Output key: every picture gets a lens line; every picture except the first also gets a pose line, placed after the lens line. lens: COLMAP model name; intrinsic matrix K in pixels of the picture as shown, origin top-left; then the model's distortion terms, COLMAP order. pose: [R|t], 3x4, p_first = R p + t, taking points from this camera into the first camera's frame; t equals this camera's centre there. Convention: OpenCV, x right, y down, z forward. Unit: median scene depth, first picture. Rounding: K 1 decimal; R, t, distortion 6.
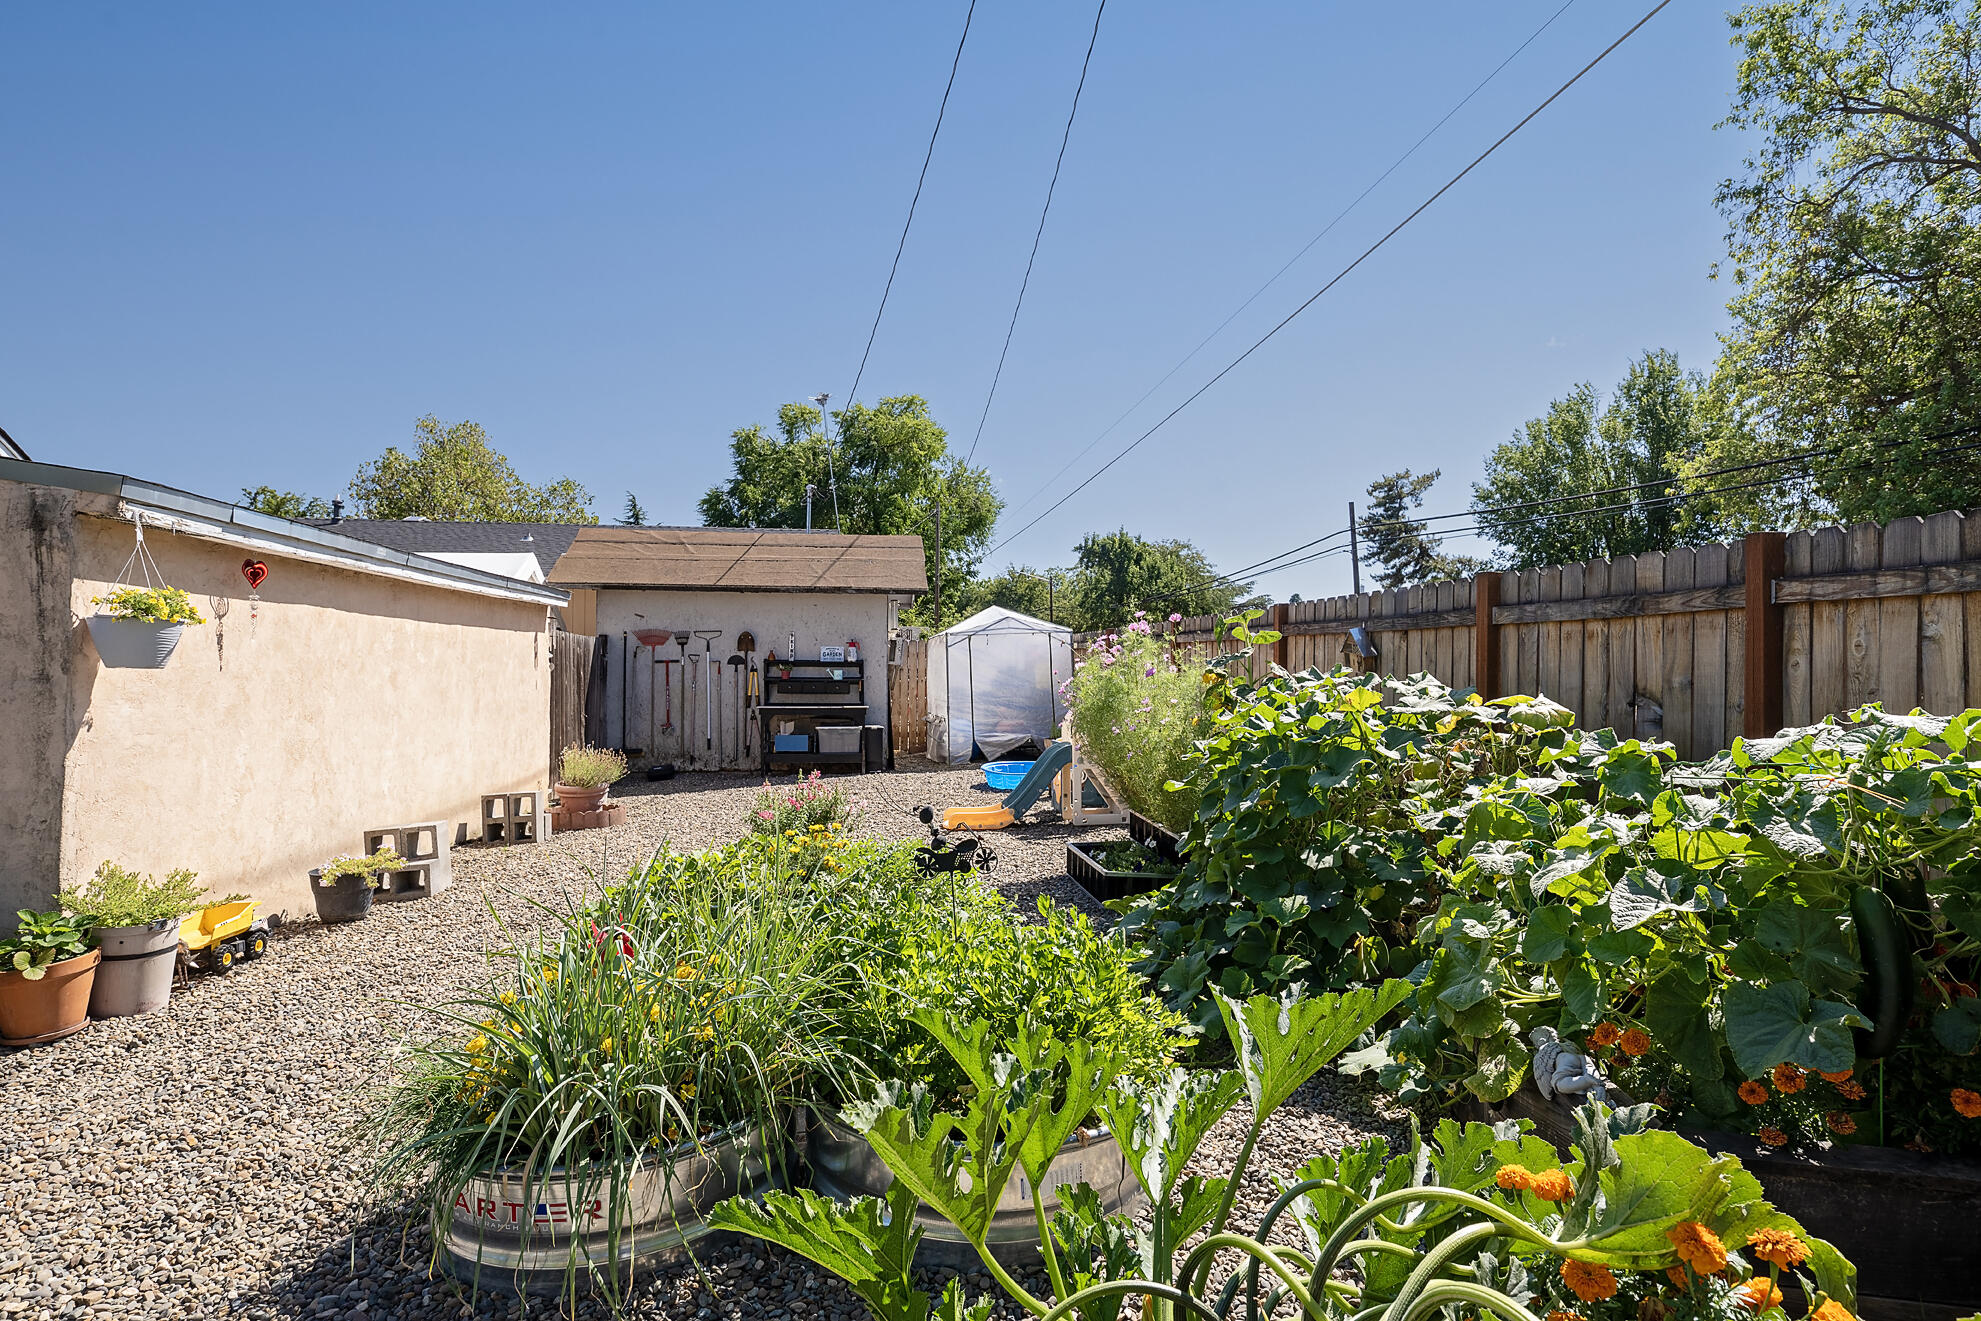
lens RADIAL K [[1000.8, 0, 990.5], [0, 1000.8, 660.5], [0, 0, 1]] dist [-0.003714, -0.000058]
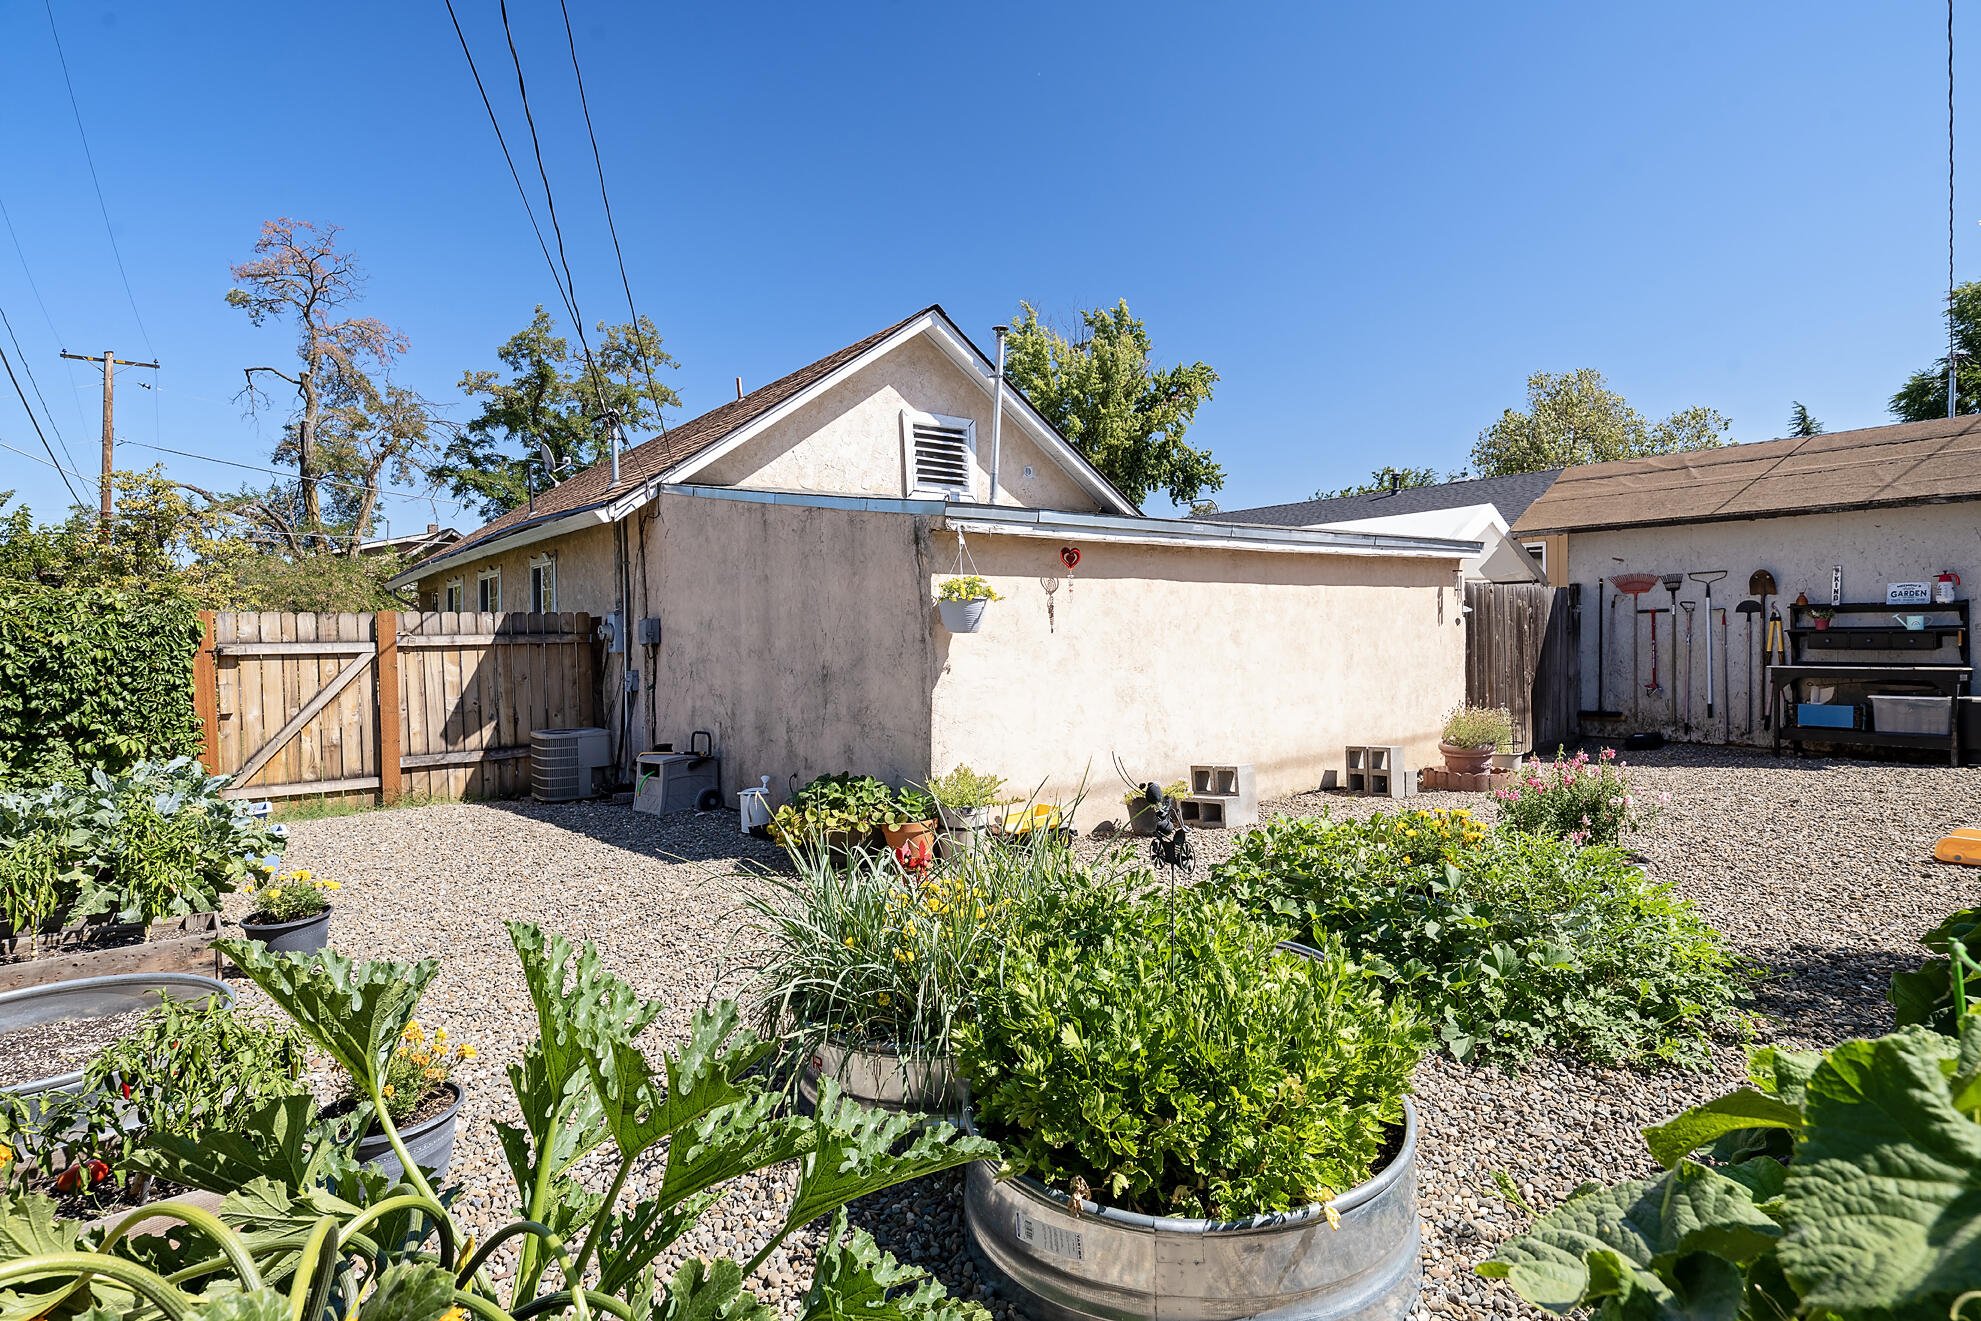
lens RADIAL K [[1000.8, 0, 990.5], [0, 1000.8, 660.5], [0, 0, 1]] dist [-0.003714, -0.000058]
pose [[0.510044, 0.010343, -0.860086, 0.120069], [0.028632, 0.999169, 0.028995, 0.002129], [0.859671, -0.039415, 0.509325, 0.084130]]
